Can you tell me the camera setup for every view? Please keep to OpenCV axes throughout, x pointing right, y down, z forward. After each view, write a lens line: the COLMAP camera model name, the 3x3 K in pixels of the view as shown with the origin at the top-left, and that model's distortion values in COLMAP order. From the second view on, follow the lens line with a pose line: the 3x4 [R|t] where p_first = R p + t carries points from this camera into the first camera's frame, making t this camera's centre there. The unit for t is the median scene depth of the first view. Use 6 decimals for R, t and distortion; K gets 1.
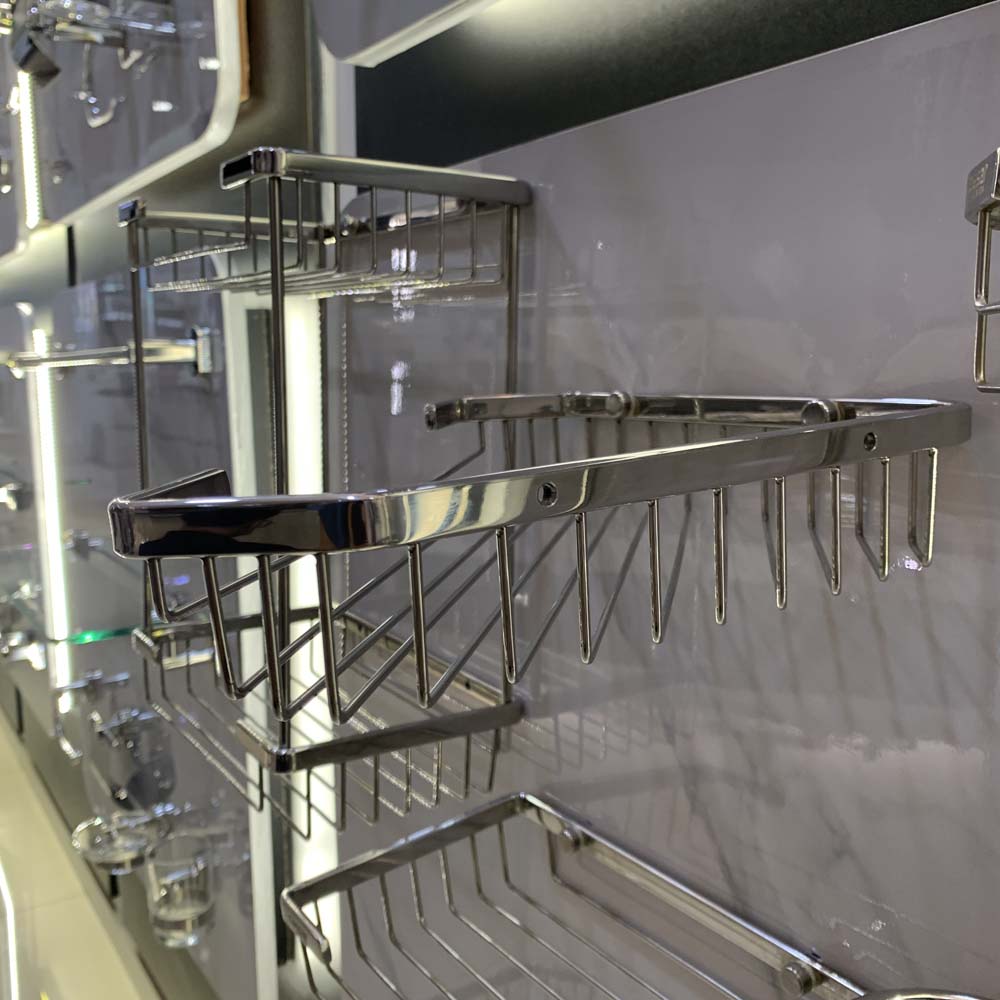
lens RADIAL K [[1109.6, 0, 500.0], [0, 1109.6, 500.0], [0, 0, 1]] dist [-0.022161, 0.008597]
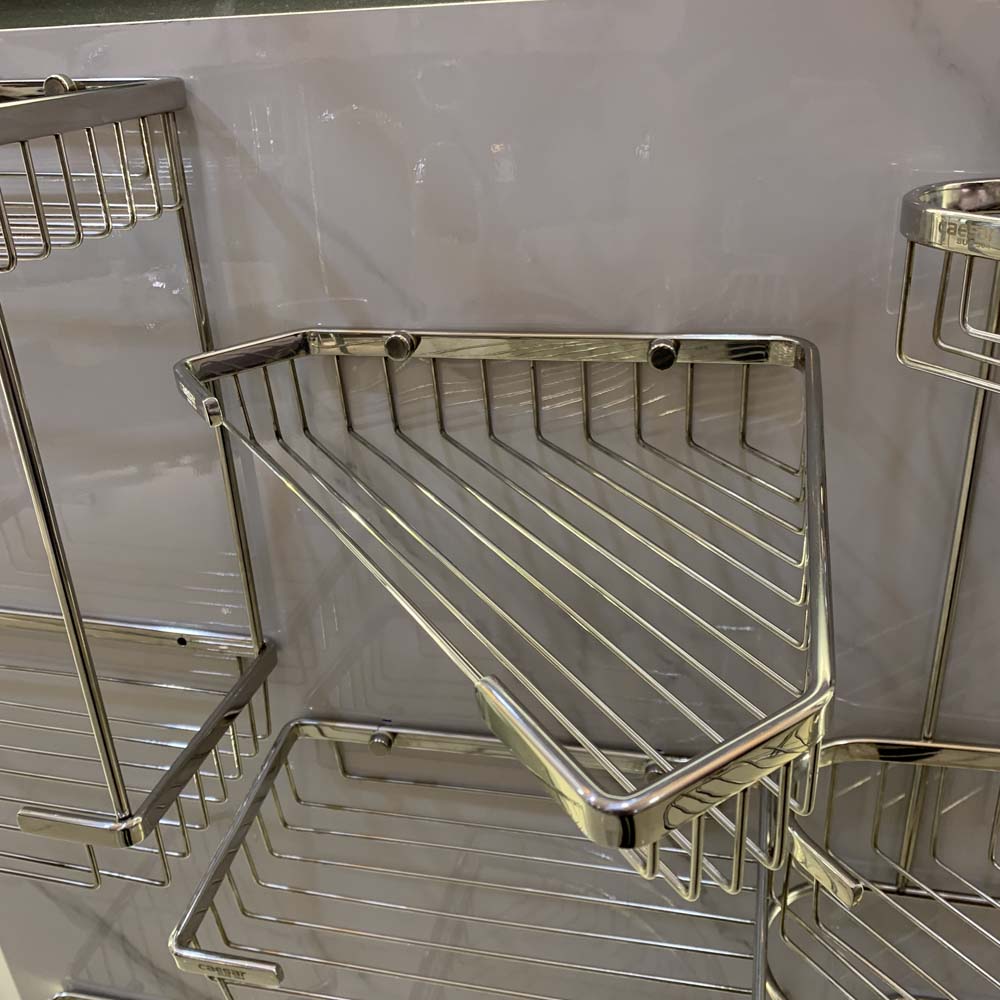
lens RADIAL K [[1077.0, 0, 498.5], [0, 1077.0, 495.7], [0, 0, 1]] dist [0.002839, -0.019713]
pose [[0.688565, -0.351781, 0.634135, -0.417290], [0.148211, 0.924268, 0.351798, -0.252247], [-0.709867, -0.148250, 0.688557, 0.236663]]
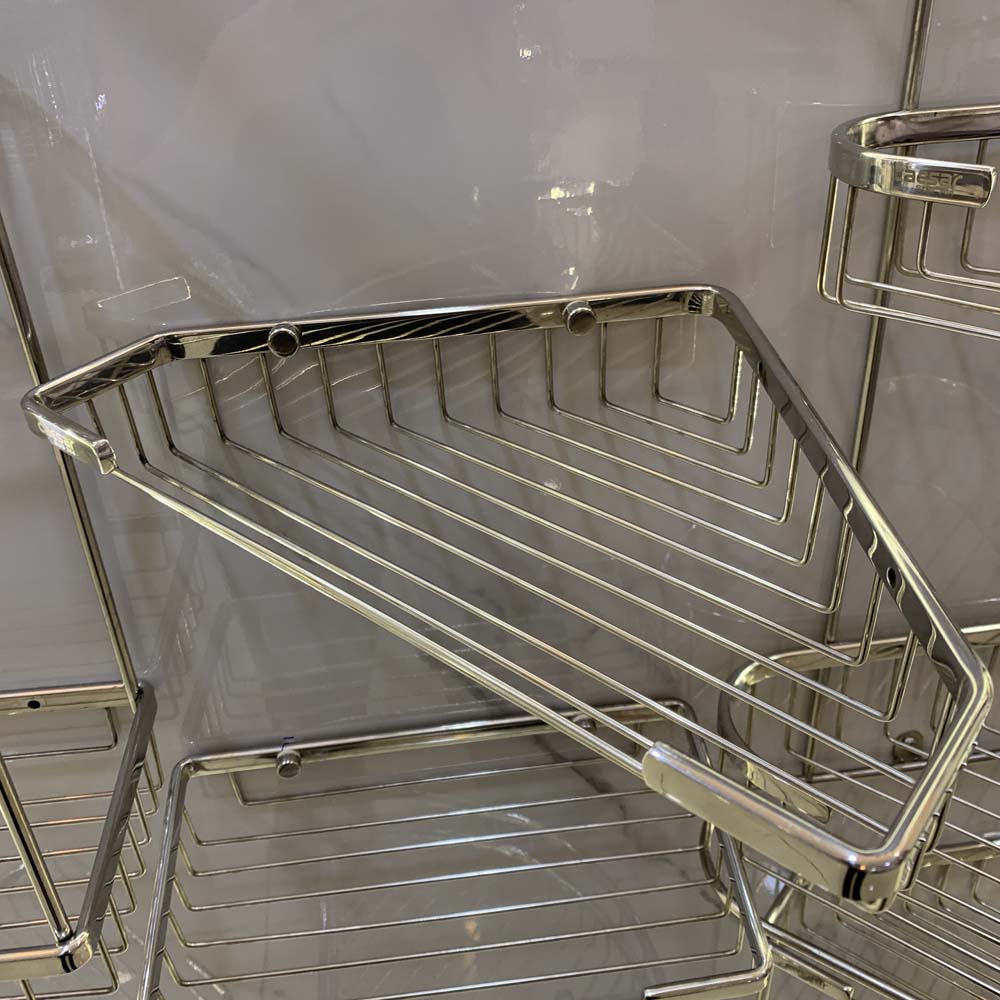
lens RADIAL K [[1077.0, 0, 498.5], [0, 1077.0, 495.7], [0, 0, 1]] dist [0.002839, -0.019713]
pose [[0.400249, -0.507756, 0.762879, -0.452582], [0.163119, 0.858649, 0.485916, -0.316811], [-0.901772, -0.070047, 0.426498, 0.427313]]
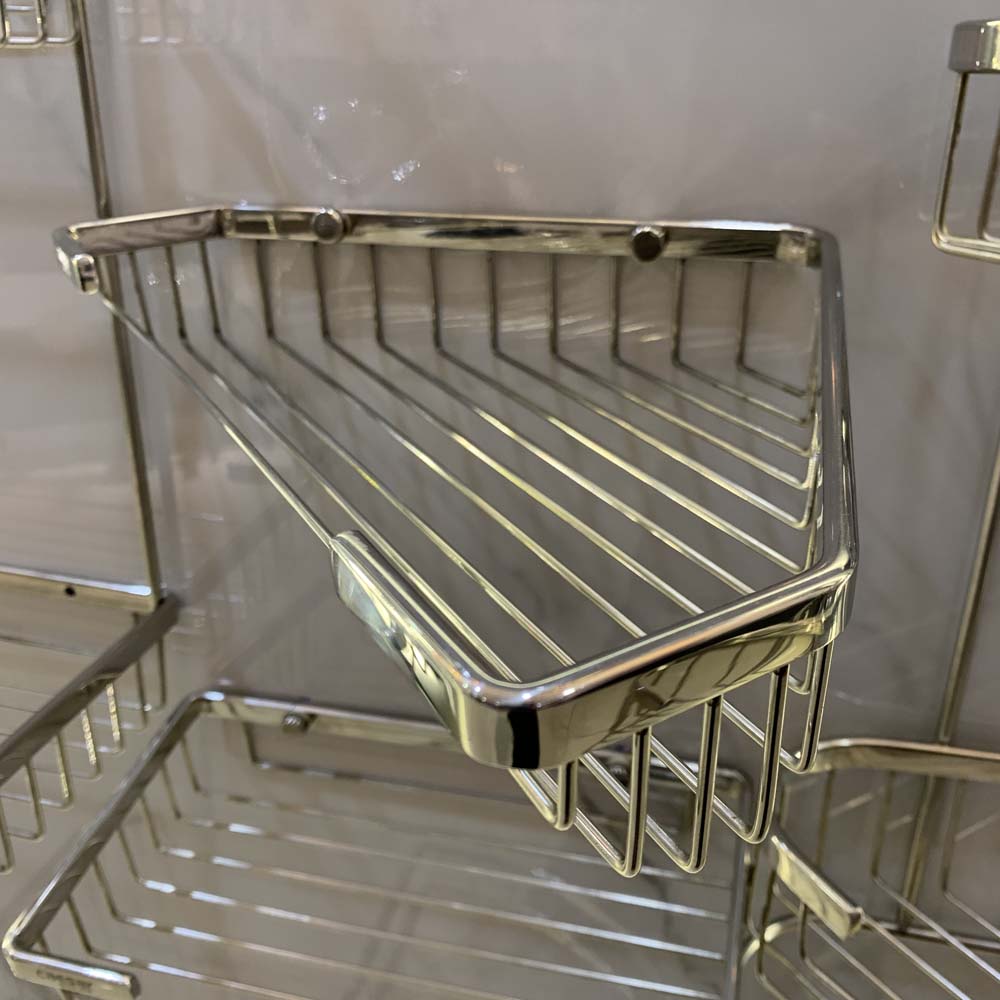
lens RADIAL K [[1109.6, 0, 500.0], [0, 1109.6, 500.0], [0, 0, 1]] dist [-0.022161, 0.008597]
pose [[0.700862, -0.294365, 0.649724, -0.337503], [0.094105, 0.941071, 0.324853, -0.134959], [-0.707062, -0.166535, 0.687263, 0.289754]]
